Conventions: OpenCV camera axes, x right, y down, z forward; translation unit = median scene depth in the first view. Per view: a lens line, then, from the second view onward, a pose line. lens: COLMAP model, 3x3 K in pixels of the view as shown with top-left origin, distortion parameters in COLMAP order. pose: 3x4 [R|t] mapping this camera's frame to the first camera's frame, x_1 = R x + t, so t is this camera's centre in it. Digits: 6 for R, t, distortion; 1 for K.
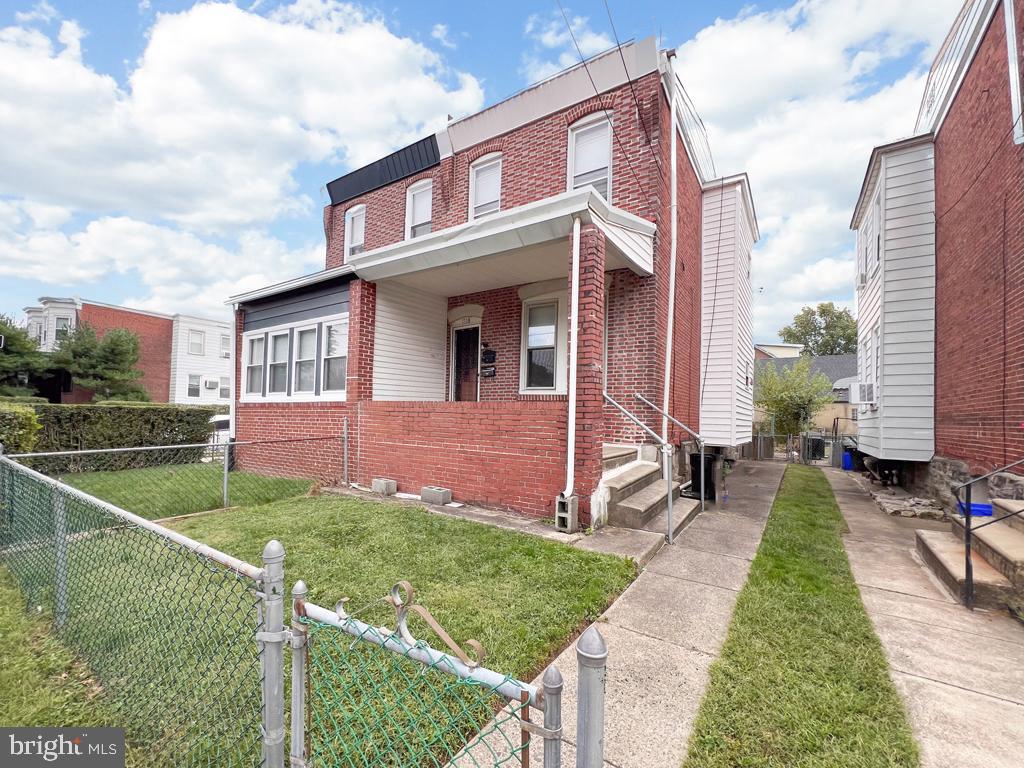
lens RADIAL K [[429.6, 0, 516.8], [0, 429.6, 390.9], [0, 0, 1]] dist [-0.003057, 0.000351]
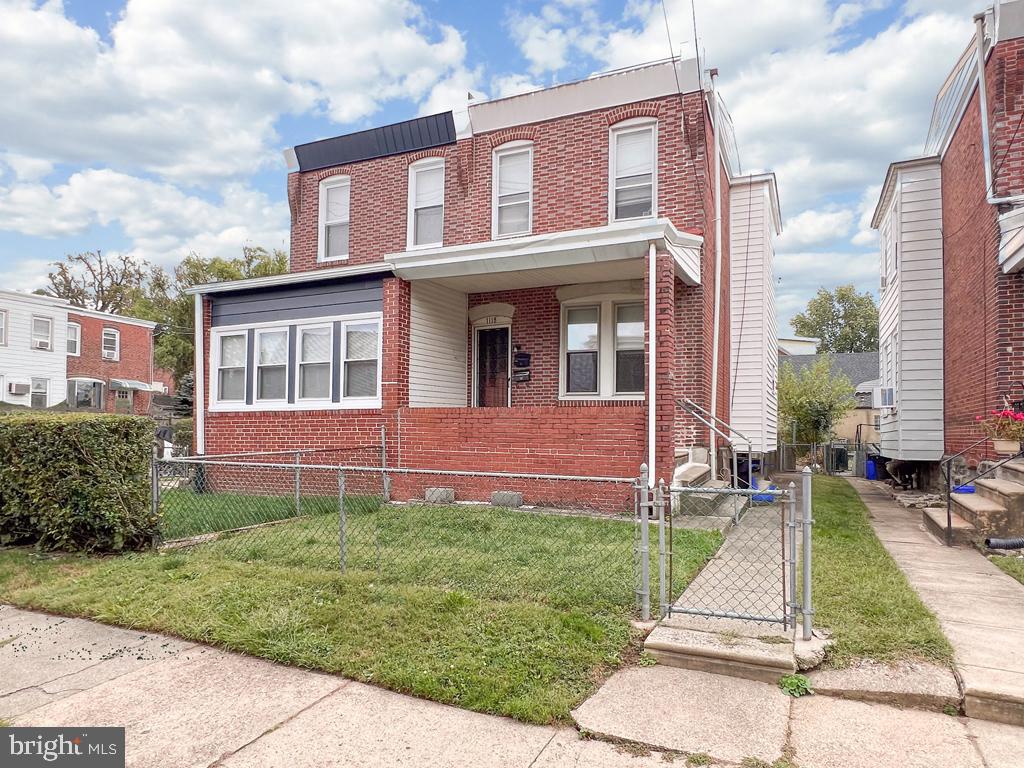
lens RADIAL K [[646.1, 0, 510.4], [0, 646.1, 386.8], [0, 0, 1]] dist [-0.002415, -0.001085]
pose [[0.988889, -0.001358, 0.148653, -0.322179], [0.003574, 0.999886, -0.014640, -0.001133], [-0.148616, 0.015009, 0.988781, -0.414627]]
